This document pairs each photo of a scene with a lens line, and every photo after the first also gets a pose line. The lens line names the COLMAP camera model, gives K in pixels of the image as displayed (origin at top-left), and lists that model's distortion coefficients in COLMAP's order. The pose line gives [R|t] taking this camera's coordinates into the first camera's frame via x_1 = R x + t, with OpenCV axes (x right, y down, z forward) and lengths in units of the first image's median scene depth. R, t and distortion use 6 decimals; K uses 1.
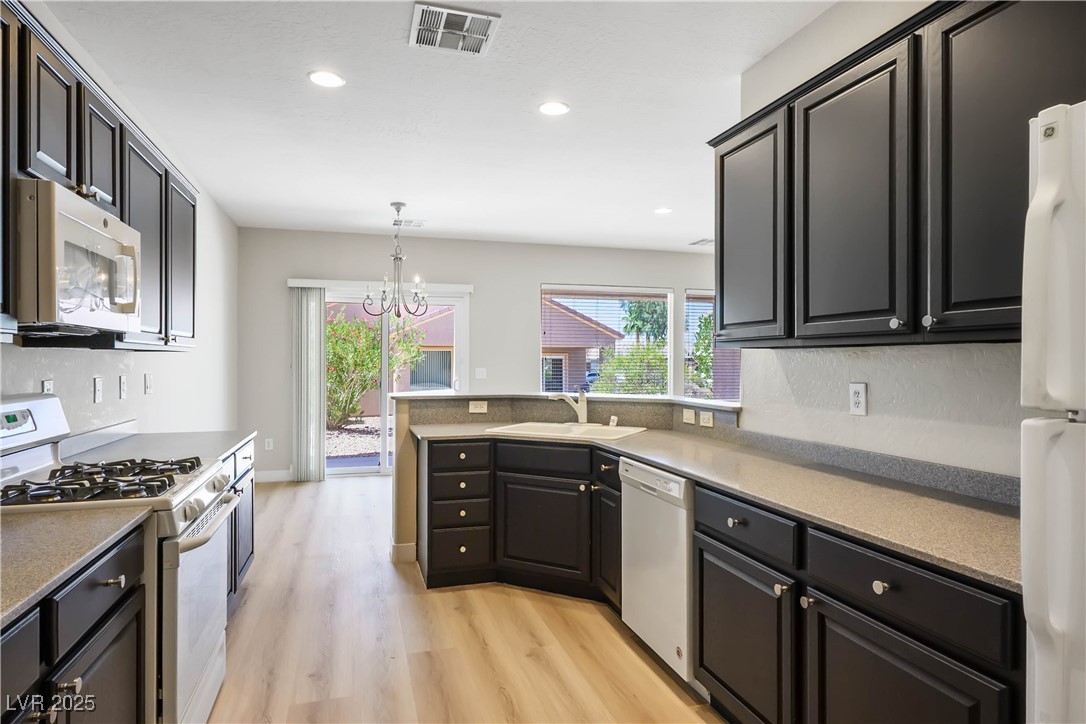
lens RADIAL K [[629.2, 0, 543.8], [0, 629.2, 363.4], [0, 0, 1]] dist [0.002891, -0.000525]
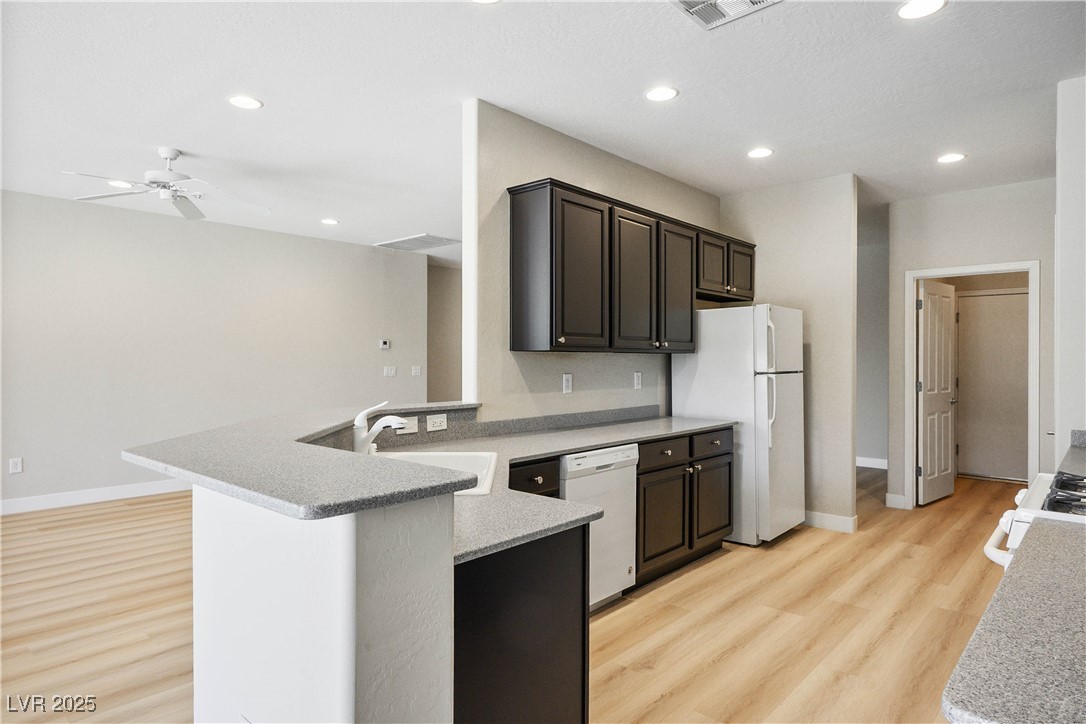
lens RADIAL K [[629.2, 0, 544.1], [0, 629.2, 358.9], [0, 0, 1]] dist [0.002891, -0.000525]
pose [[-0.519469, -0.005862, 0.854469, -0.867194], [-0.004545, 0.999981, 0.004097, -0.015516], [-0.854477, -0.001756, -0.519486, 1.867870]]
